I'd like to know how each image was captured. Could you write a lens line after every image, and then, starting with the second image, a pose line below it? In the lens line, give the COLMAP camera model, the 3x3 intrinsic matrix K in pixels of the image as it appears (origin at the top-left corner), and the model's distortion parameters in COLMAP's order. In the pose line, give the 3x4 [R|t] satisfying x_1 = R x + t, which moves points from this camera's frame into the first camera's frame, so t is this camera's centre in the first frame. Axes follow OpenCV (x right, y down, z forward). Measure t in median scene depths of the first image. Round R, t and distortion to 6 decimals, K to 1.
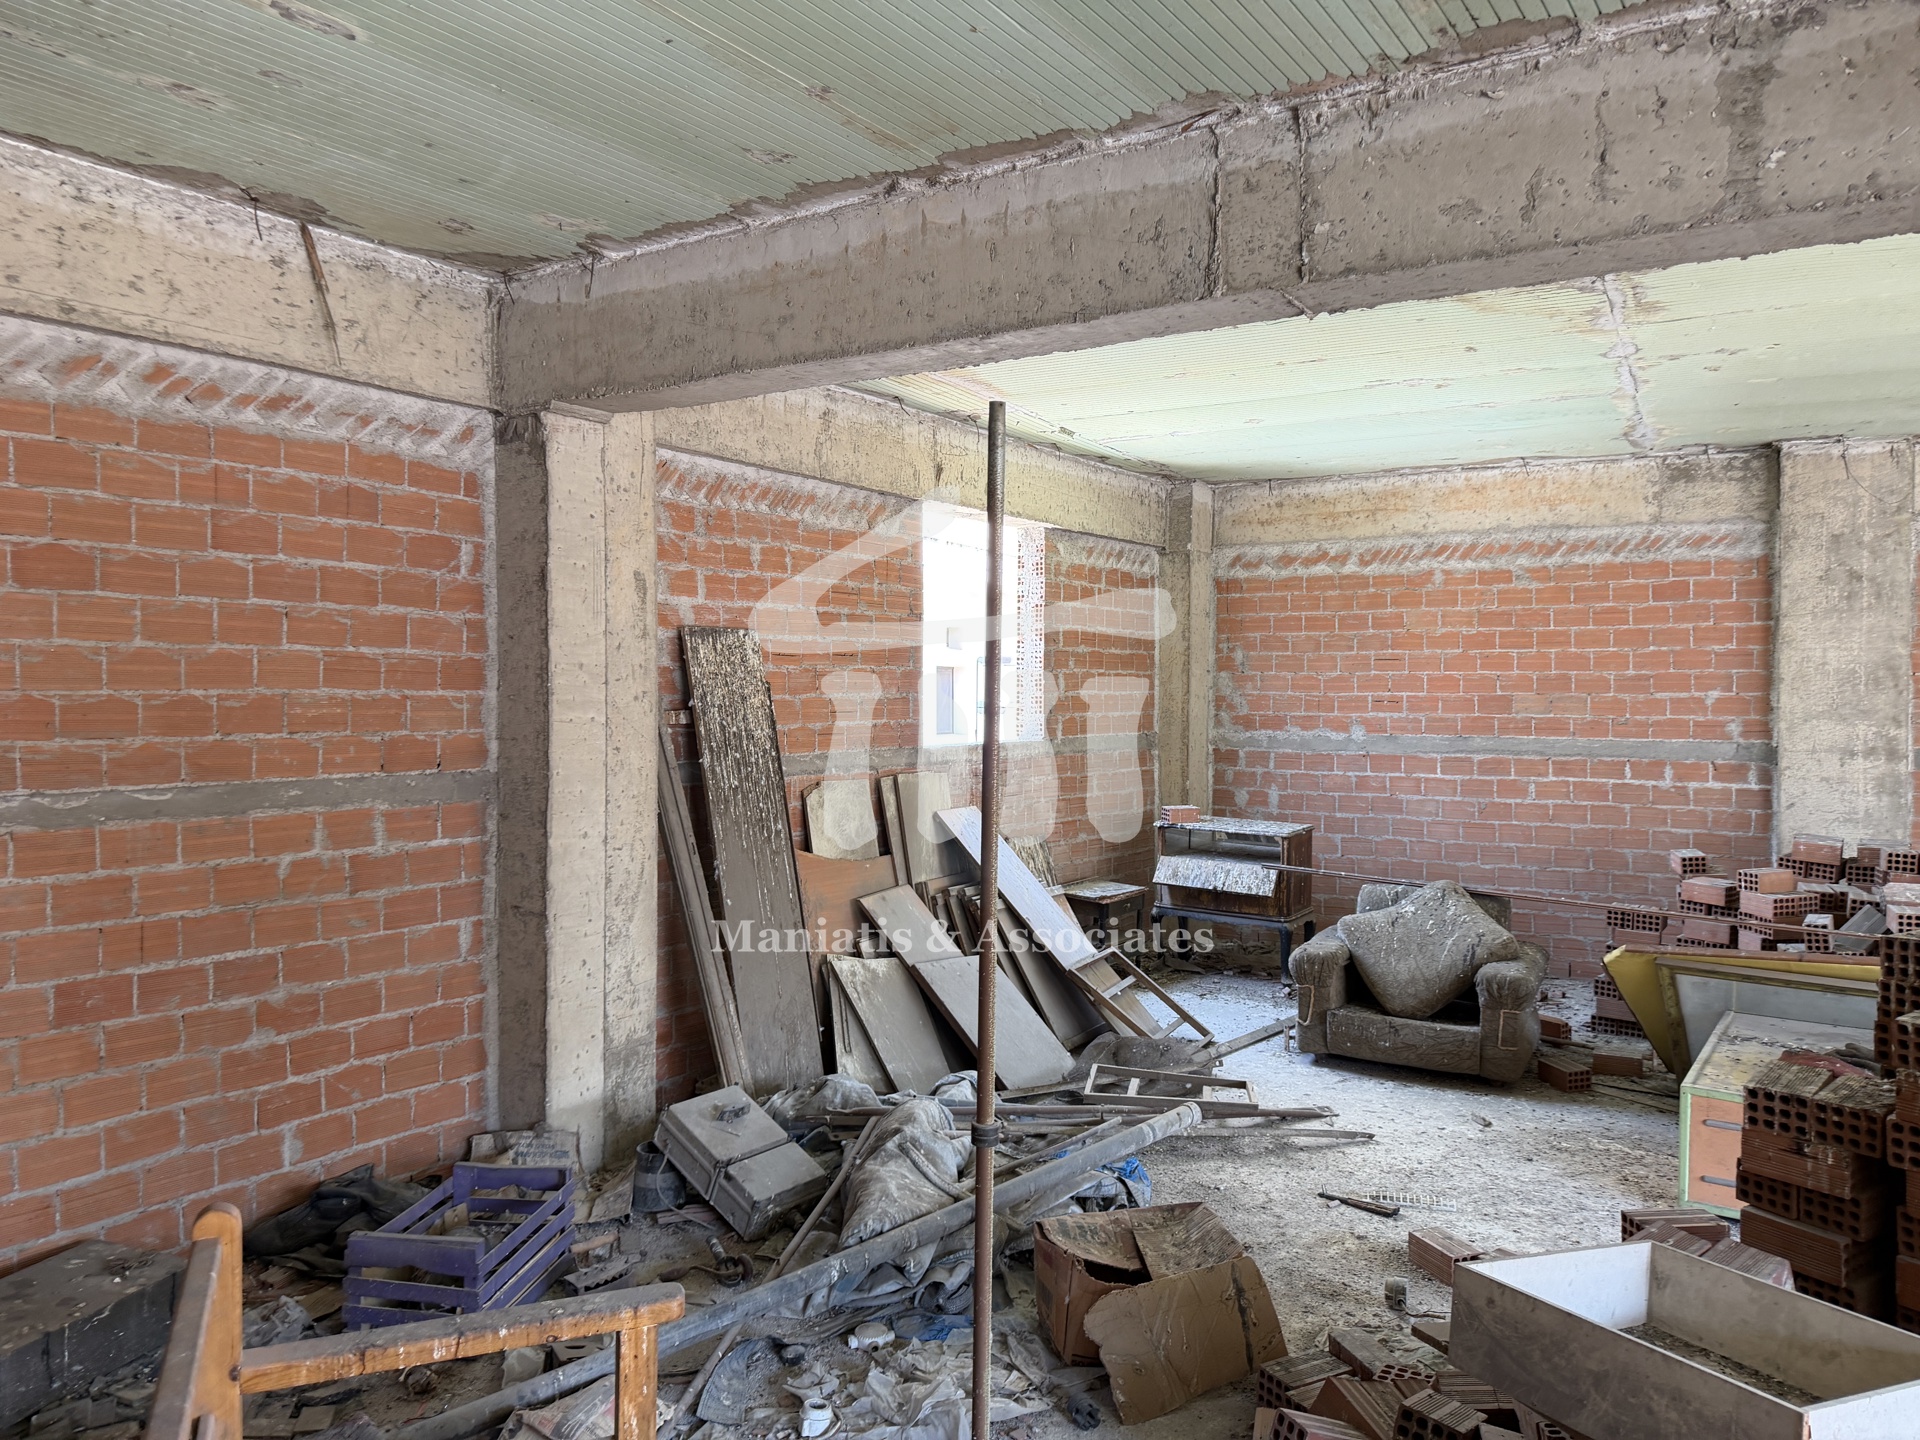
lens RADIAL K [[1351.8, 0, 970.3], [0, 1351.8, 715.8], [0, 0, 1]] dist [0.073590, -0.097785]
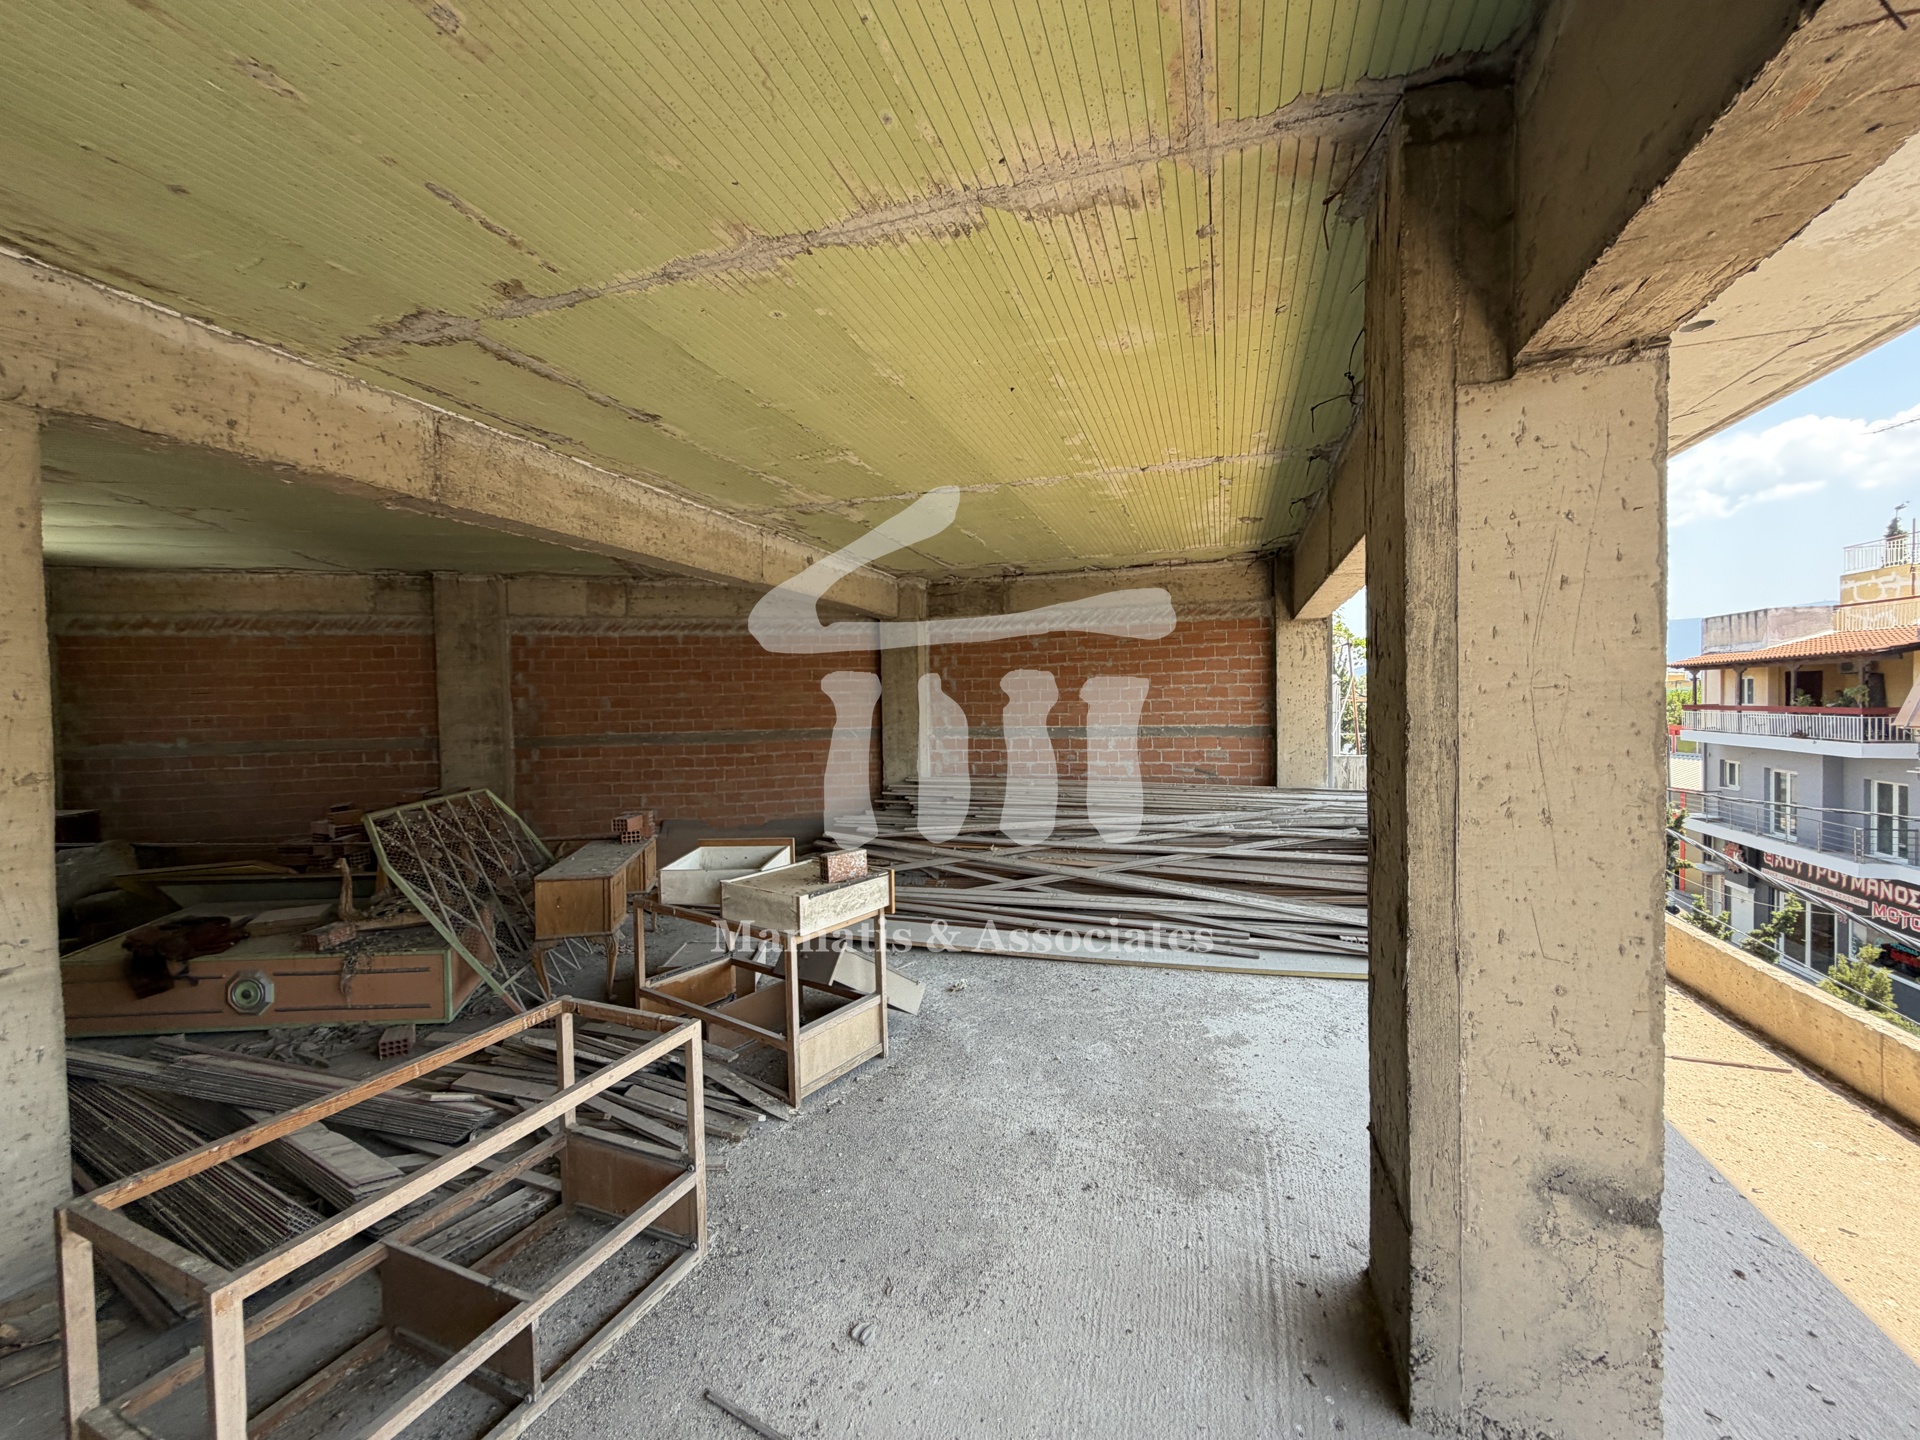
lens RADIAL K [[765.7, 0, 953.8], [0, 765.7, 720.8], [0, 0, 1]] dist [0.000698, -0.000276]
pose [[0.767114, -0.034432, 0.640586, 0.725564], [0.036352, 0.999287, 0.010180, 0.019201], [-0.640480, 0.015477, 0.767819, -0.338336]]
